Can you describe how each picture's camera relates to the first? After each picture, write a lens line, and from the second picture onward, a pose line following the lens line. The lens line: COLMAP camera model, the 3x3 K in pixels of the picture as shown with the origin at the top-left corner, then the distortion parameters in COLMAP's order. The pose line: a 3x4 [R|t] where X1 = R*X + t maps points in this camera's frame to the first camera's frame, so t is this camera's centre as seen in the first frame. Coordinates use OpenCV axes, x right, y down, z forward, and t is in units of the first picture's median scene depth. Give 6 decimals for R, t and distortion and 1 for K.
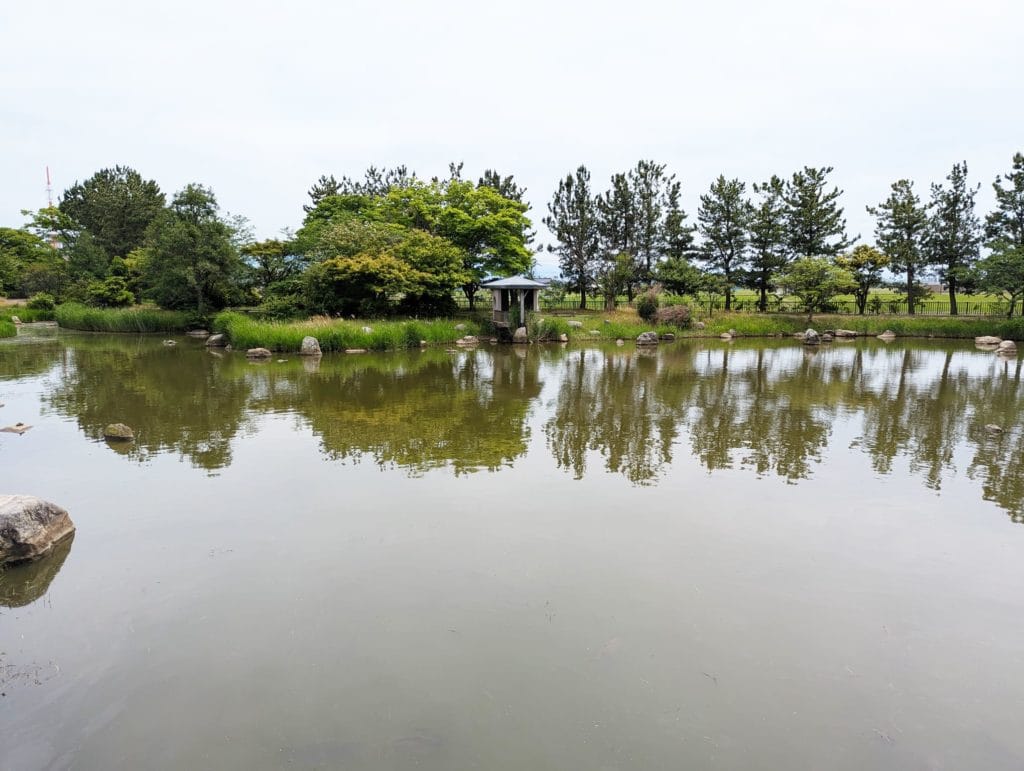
lens RADIAL K [[695.9, 0, 512.0], [0, 695.9, 385.5], [0, 0, 1]] dist [0.057795, -0.058253]
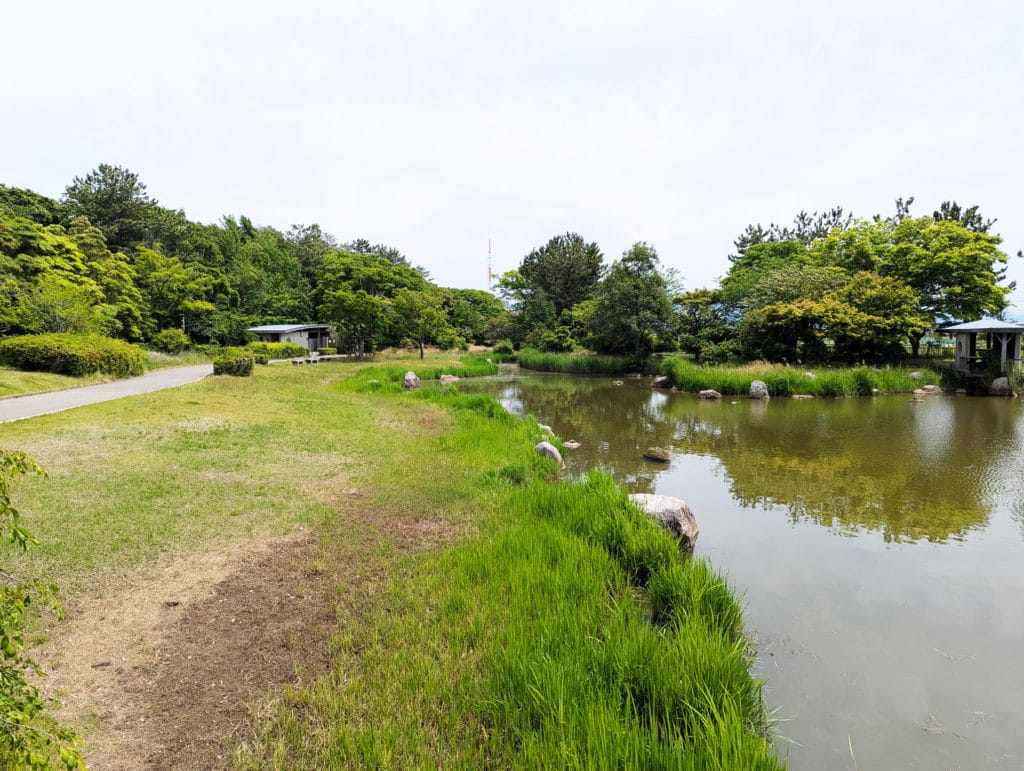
lens RADIAL K [[695.9, 0, 512.0], [0, 695.9, 385.5], [0, 0, 1]] dist [0.057795, -0.058253]
pose [[0.867909, 0.032399, -0.495666, -0.063129], [-0.066622, 0.996447, -0.051523, 0.009143], [0.492236, 0.077740, 0.866984, -0.037580]]
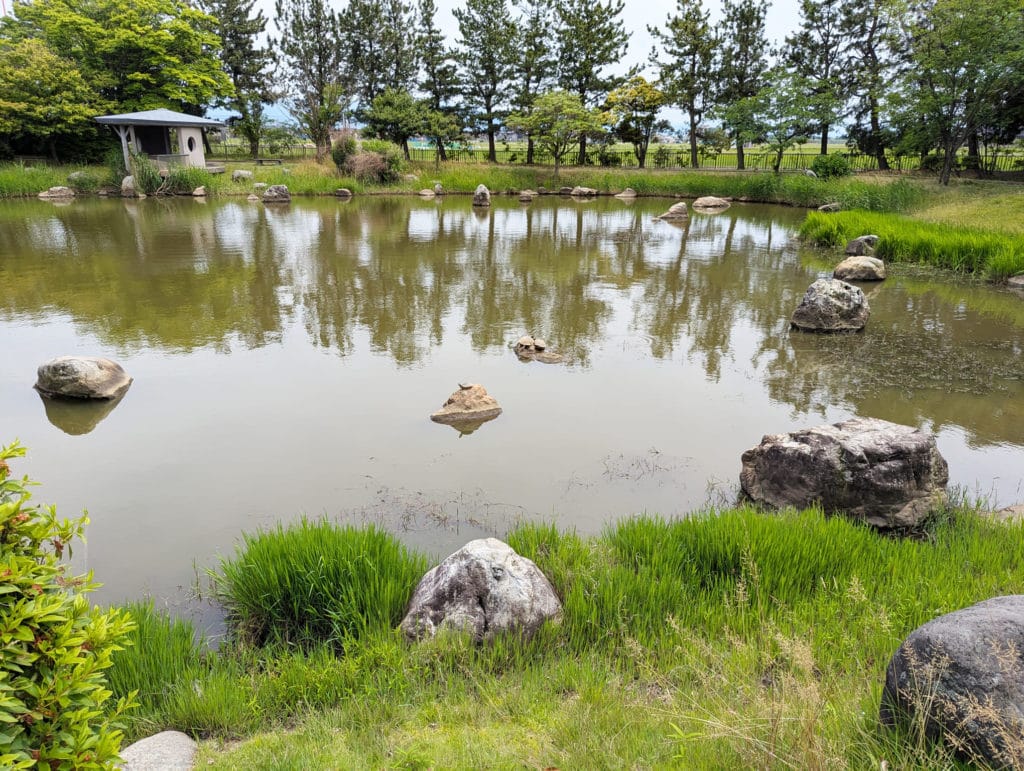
lens RADIAL K [[695.9, 0, 512.0], [0, 695.9, 385.5], [0, 0, 1]] dist [0.057795, -0.058253]
pose [[0.999771, 0.014694, -0.015565, 0.377057], [-0.011404, 0.981010, 0.193619, -0.008633], [0.018115, -0.193397, 0.980953, 0.145037]]
